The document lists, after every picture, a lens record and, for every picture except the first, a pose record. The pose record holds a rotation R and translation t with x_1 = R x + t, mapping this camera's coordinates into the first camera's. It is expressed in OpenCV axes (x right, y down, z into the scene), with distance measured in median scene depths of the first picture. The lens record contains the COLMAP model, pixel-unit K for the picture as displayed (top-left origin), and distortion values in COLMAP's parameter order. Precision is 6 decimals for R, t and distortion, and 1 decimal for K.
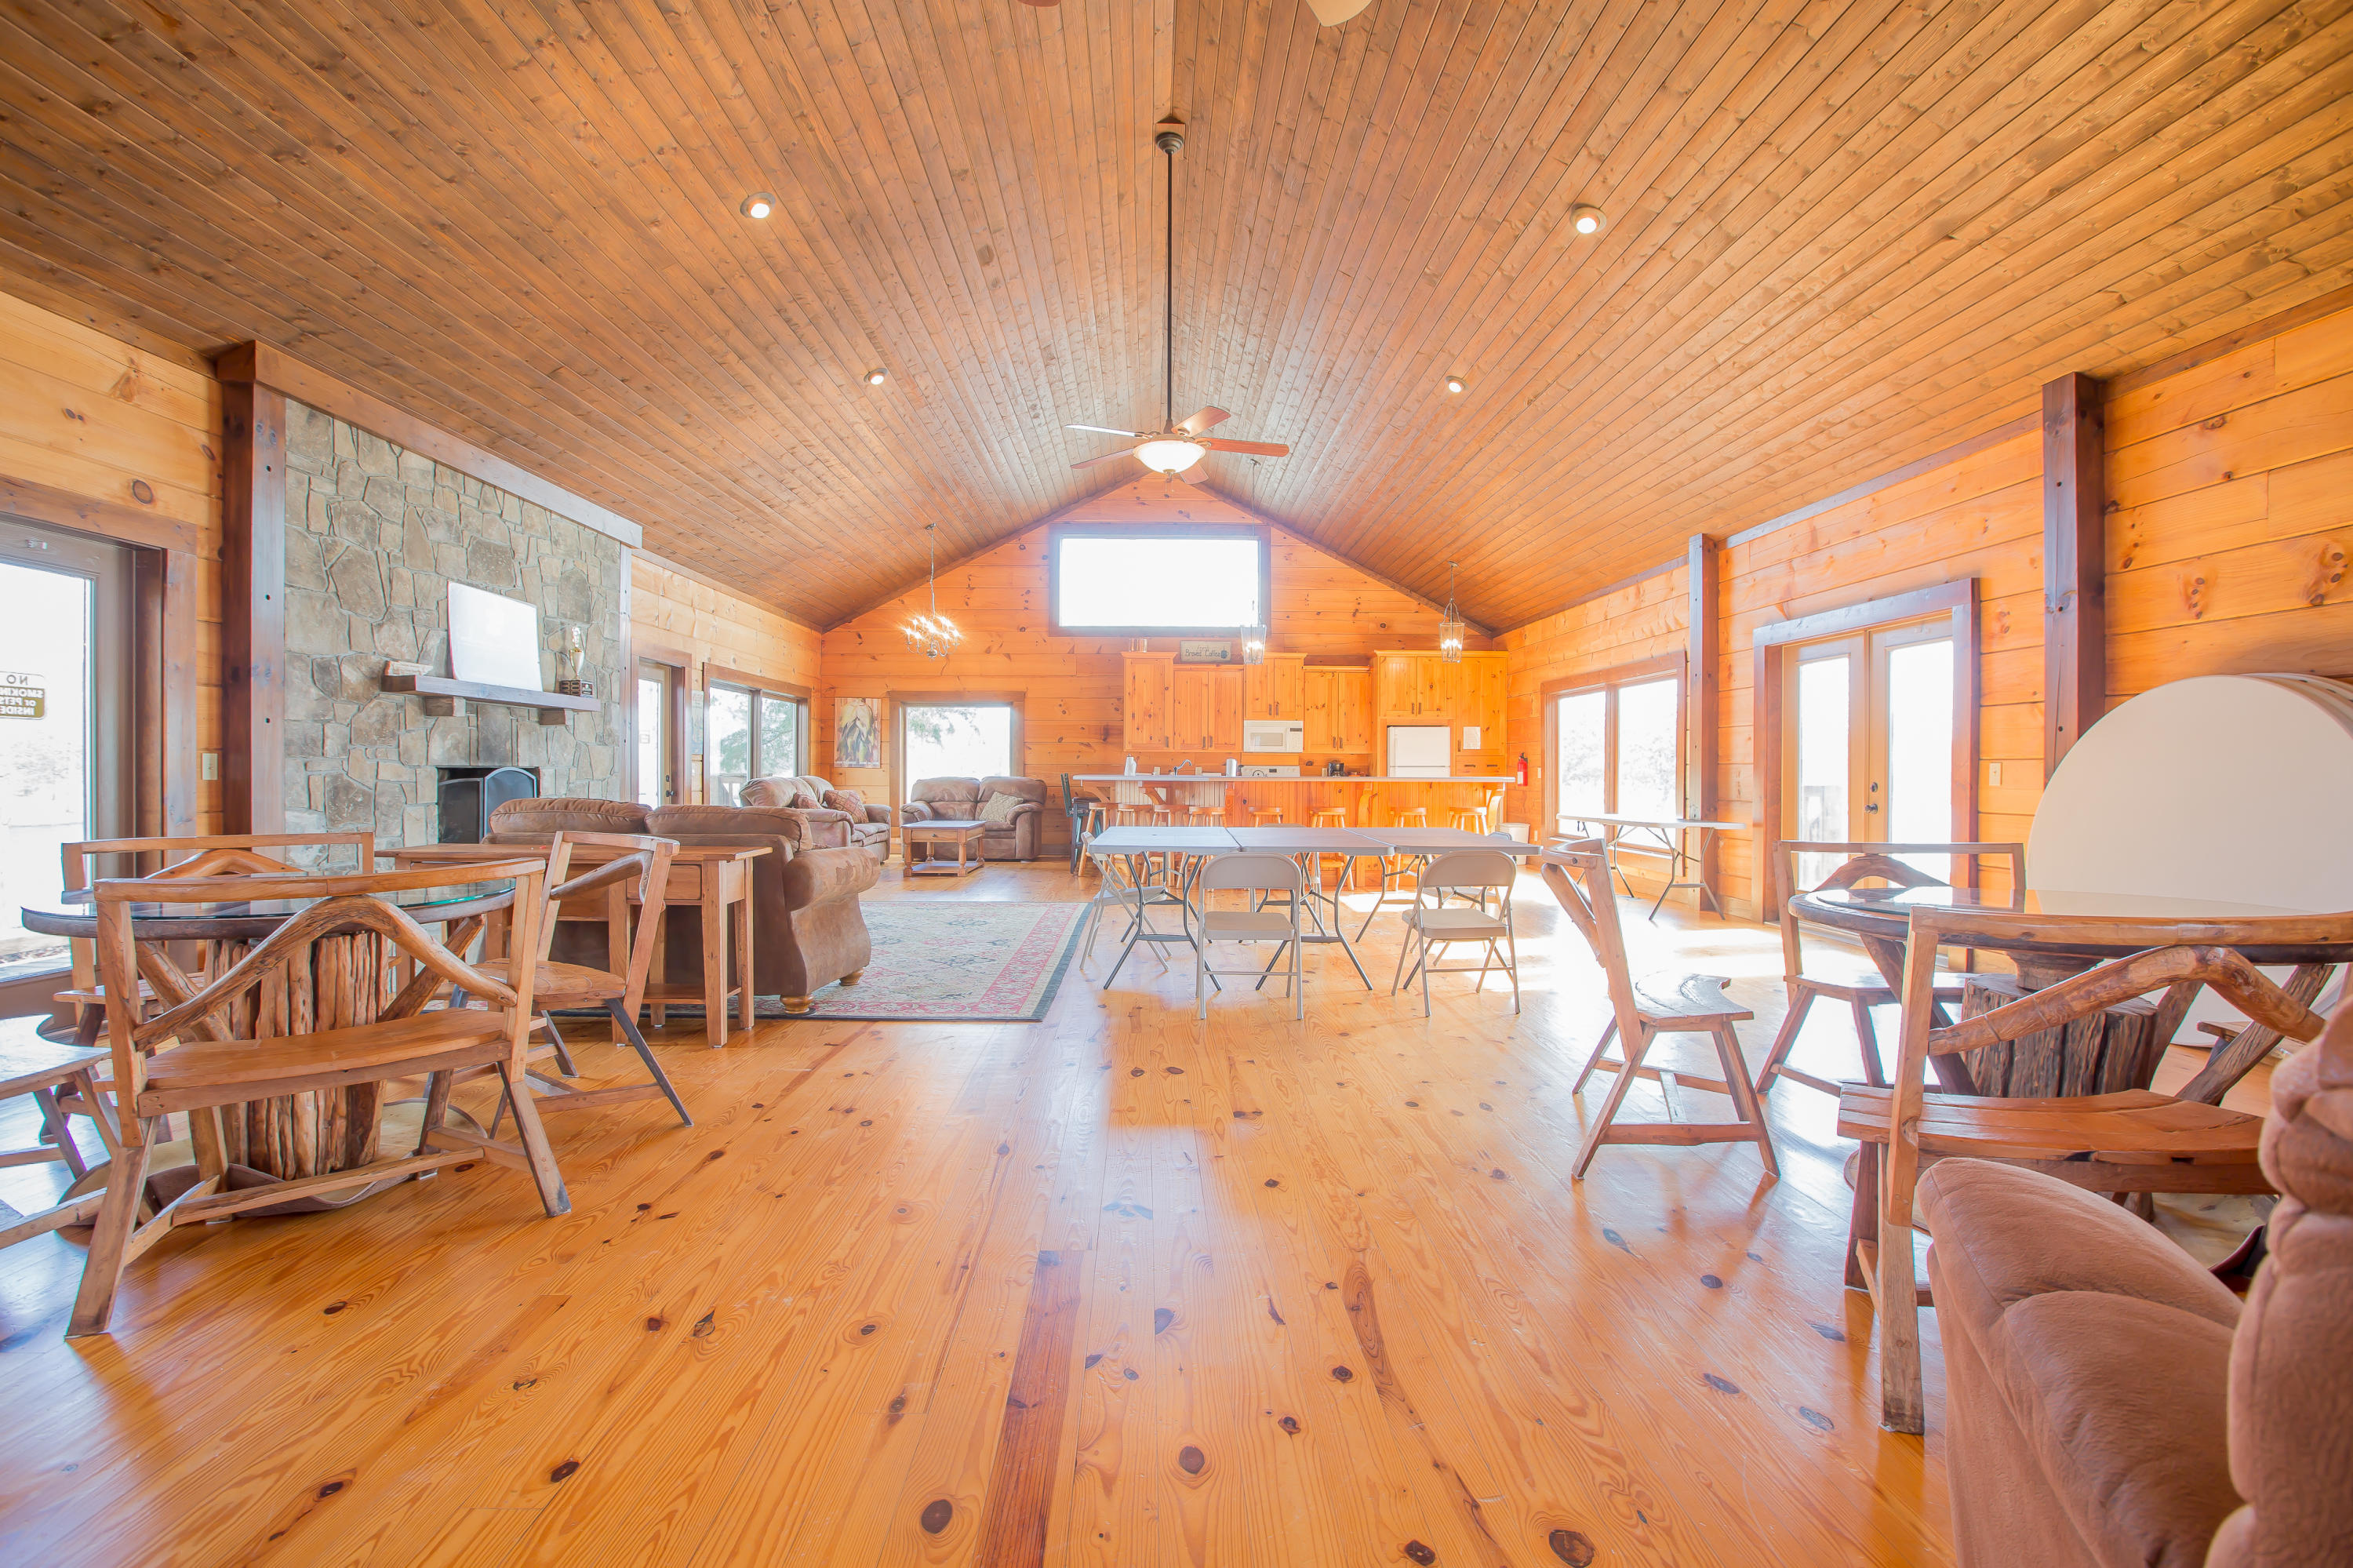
lens RADIAL K [[1071.3, 0, 1177.7], [0, 1071.3, 781.0], [0, 0, 1]] dist [-0.011922, 0.000317]
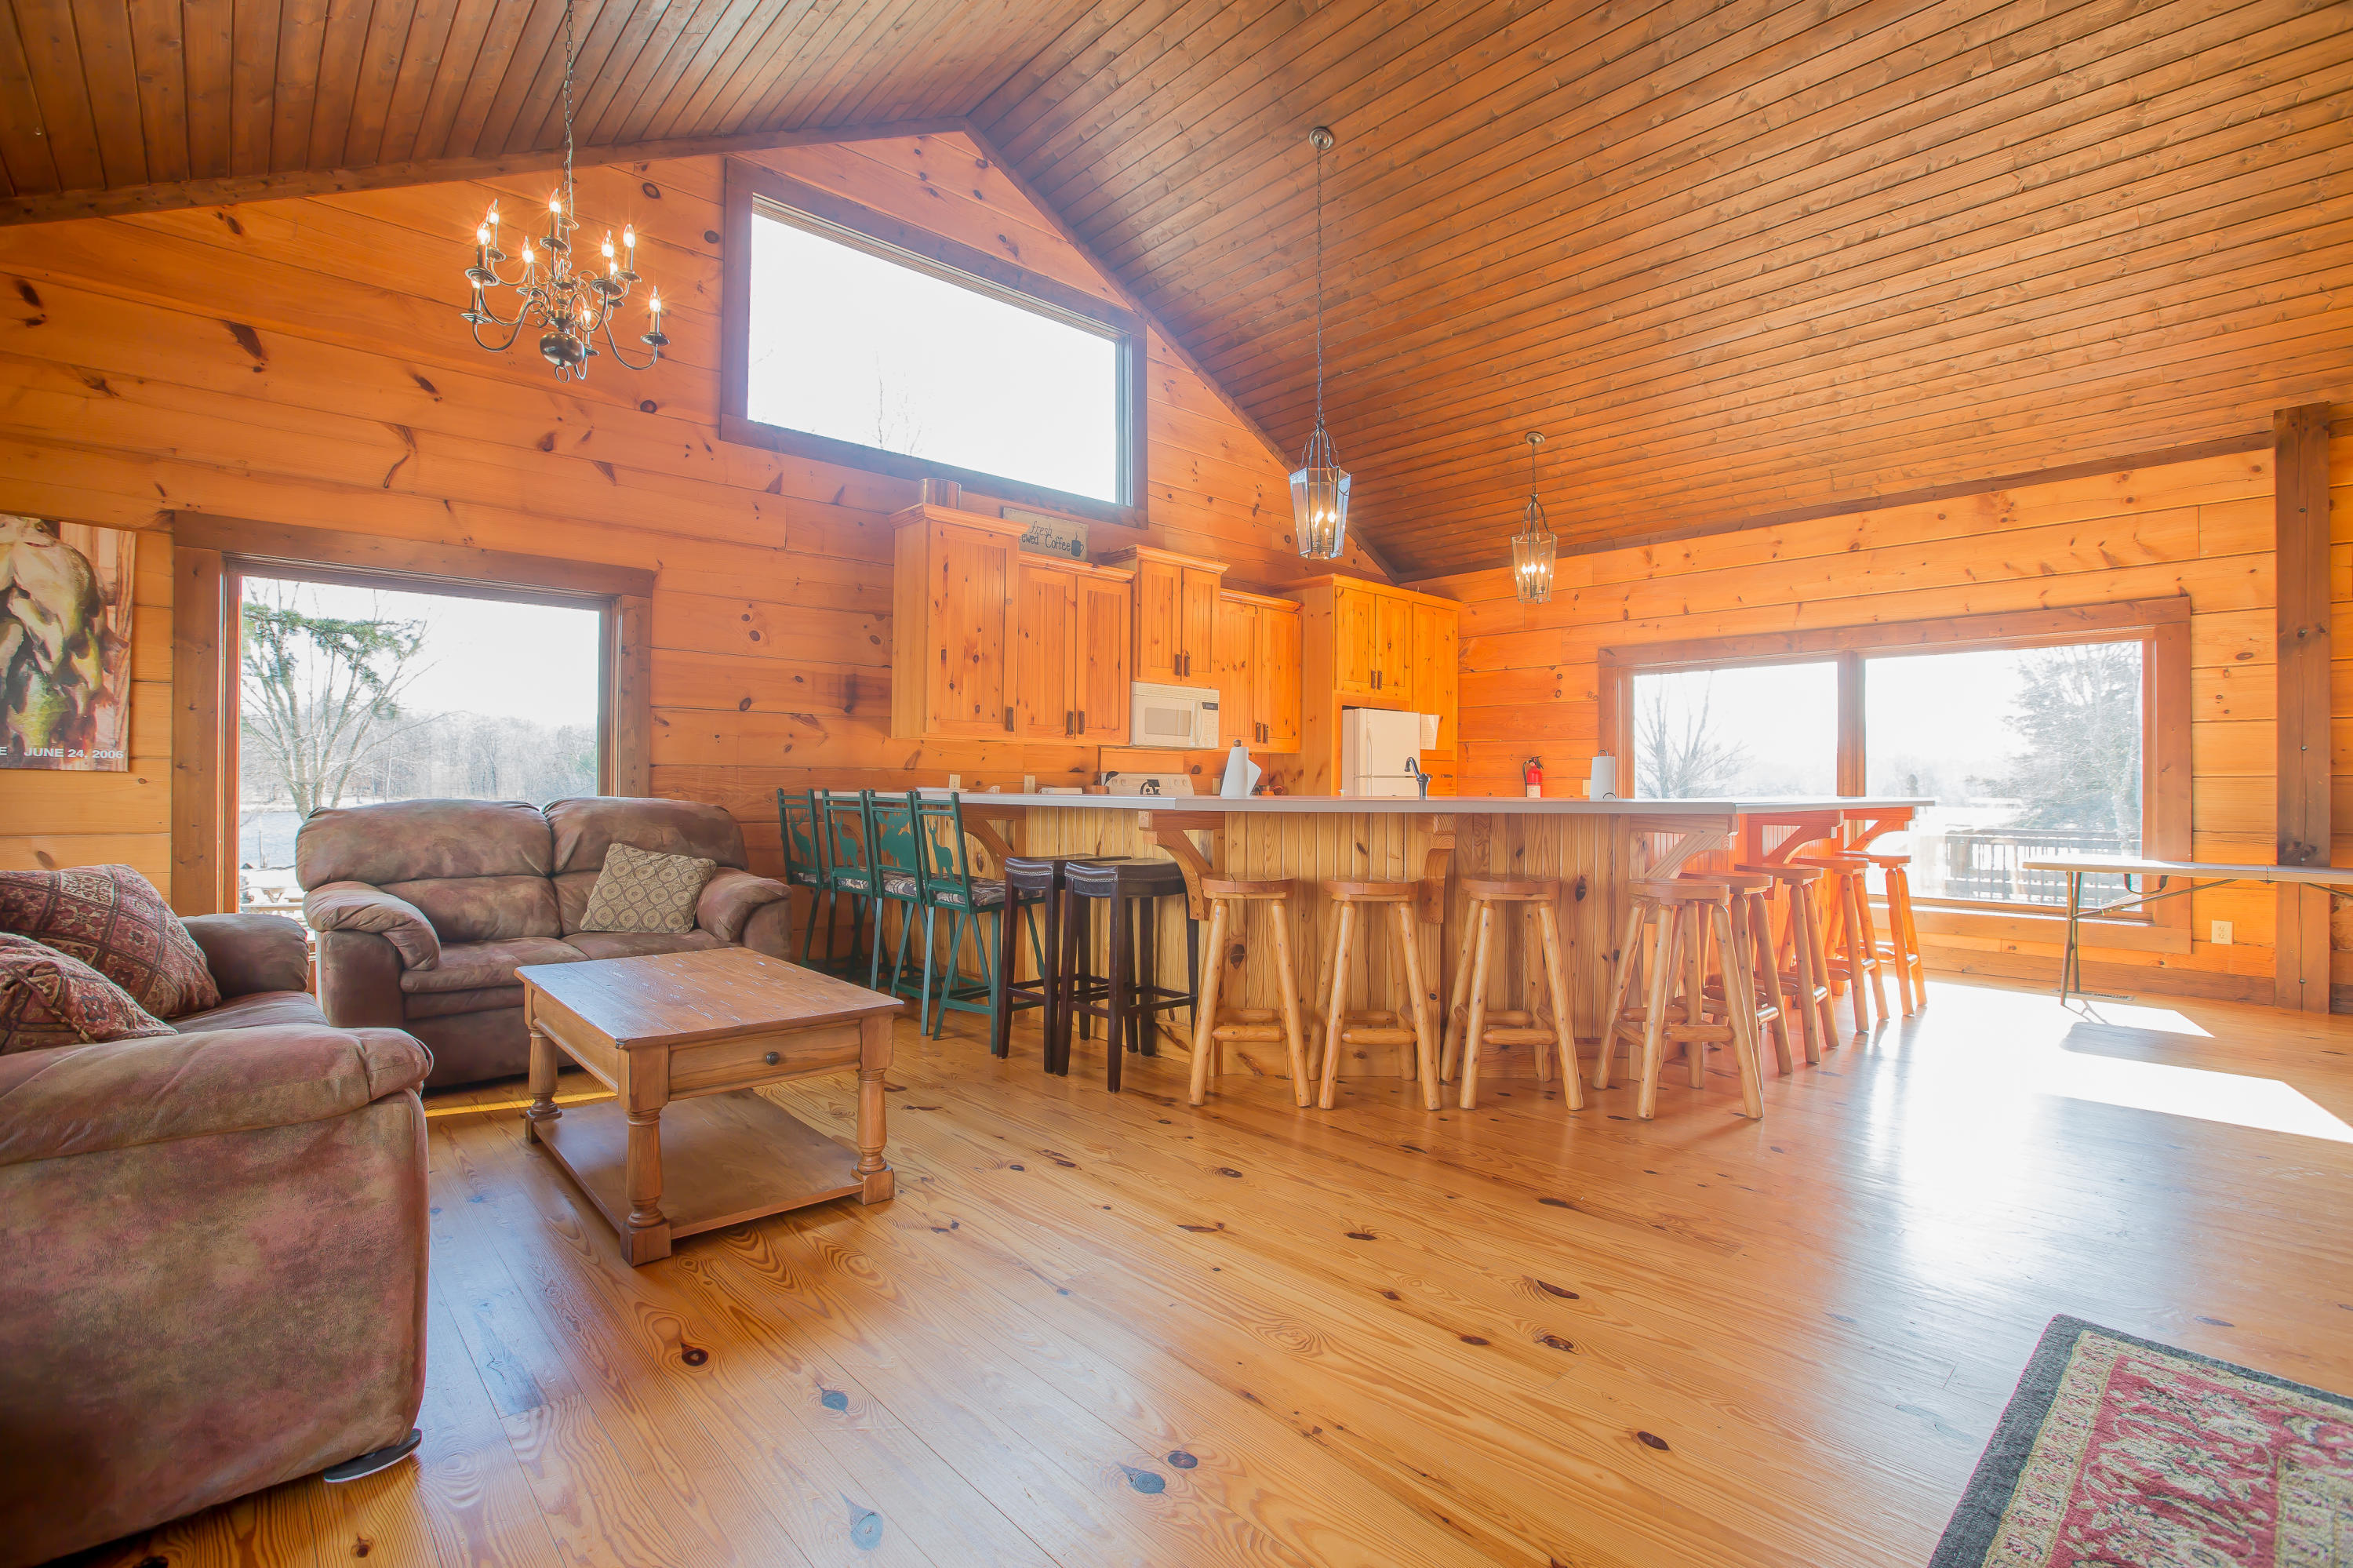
lens RADIAL K [[1071.3, 0, 1171.3], [0, 1071.3, 765.3], [0, 0, 1]] dist [-0.011922, 0.000317]
pose [[0.768162, 0.011990, 0.640143, -0.246272], [-0.000403, 0.999834, -0.018242, -0.008588], [-0.640255, 0.013755, 0.768039, 0.605014]]
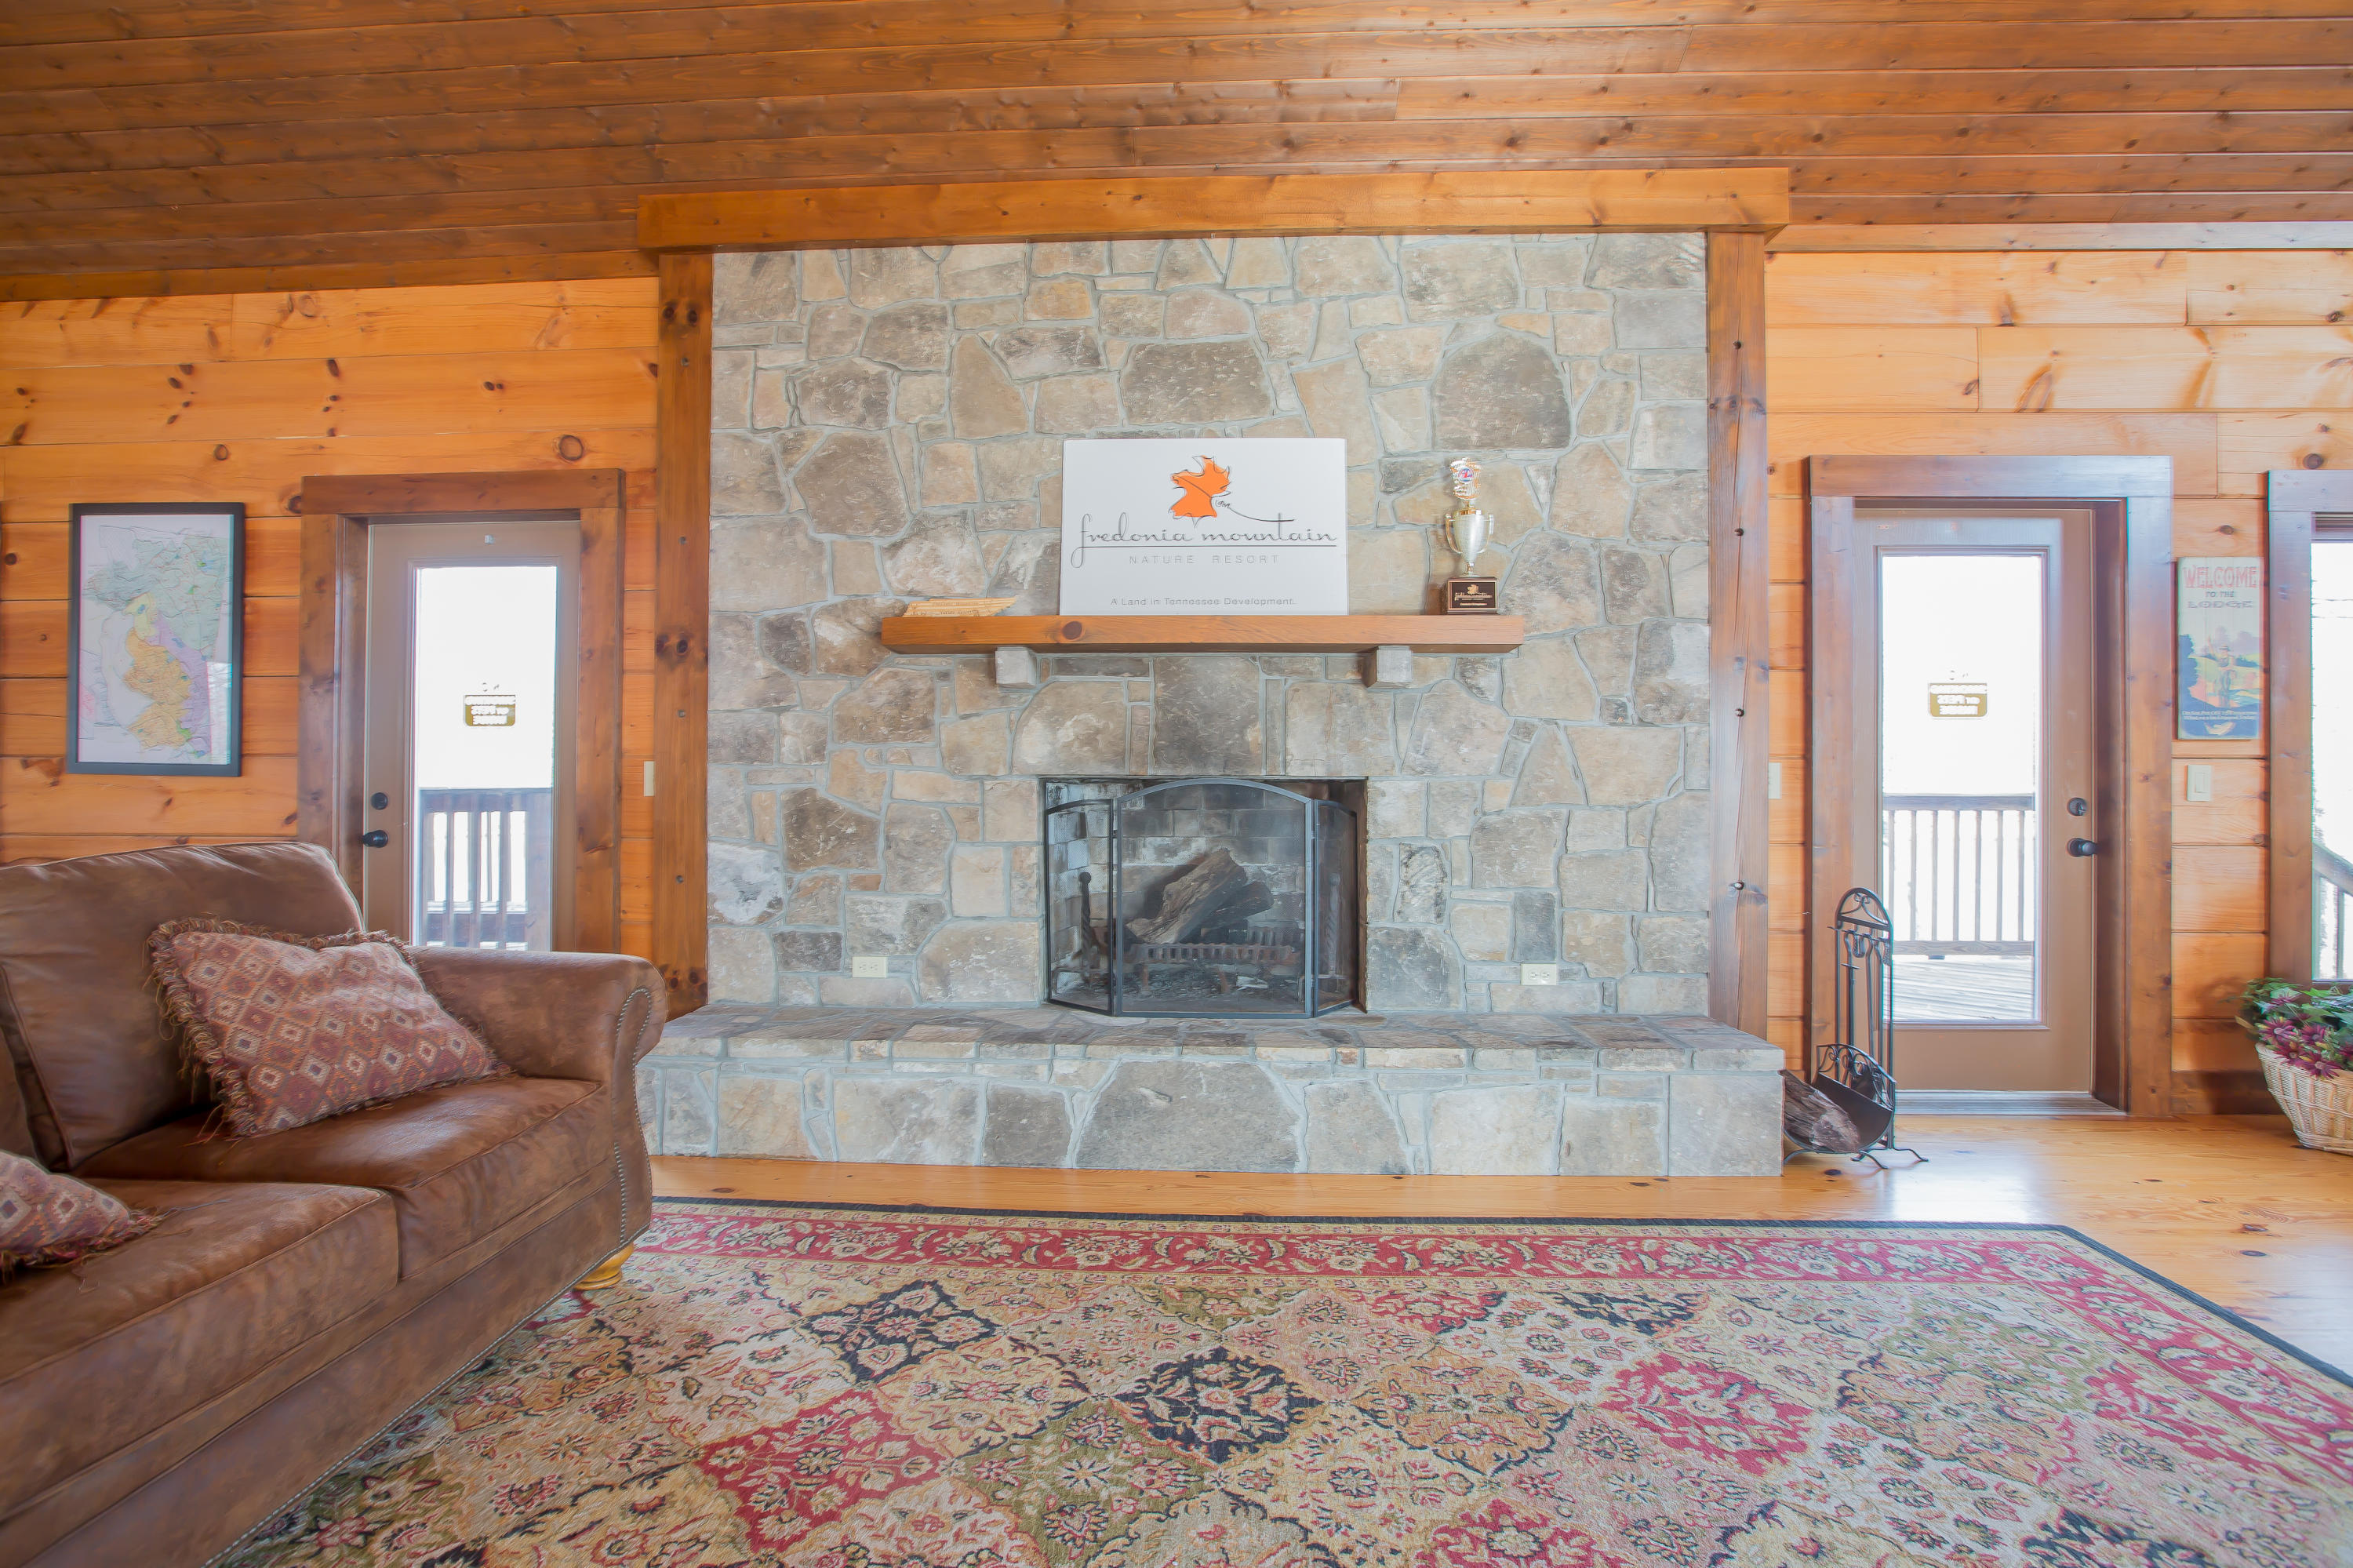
lens RADIAL K [[1113.3, 0, 1179.7], [0, 1113.3, 762.2], [0, 0, 1]] dist [-0.036047, -0.000051]
pose [[-0.070496, -0.007092, -0.997487, -0.051619], [-0.007731, 0.999949, -0.006563, -0.007984], [0.997482, 0.007249, -0.070547, 0.496989]]
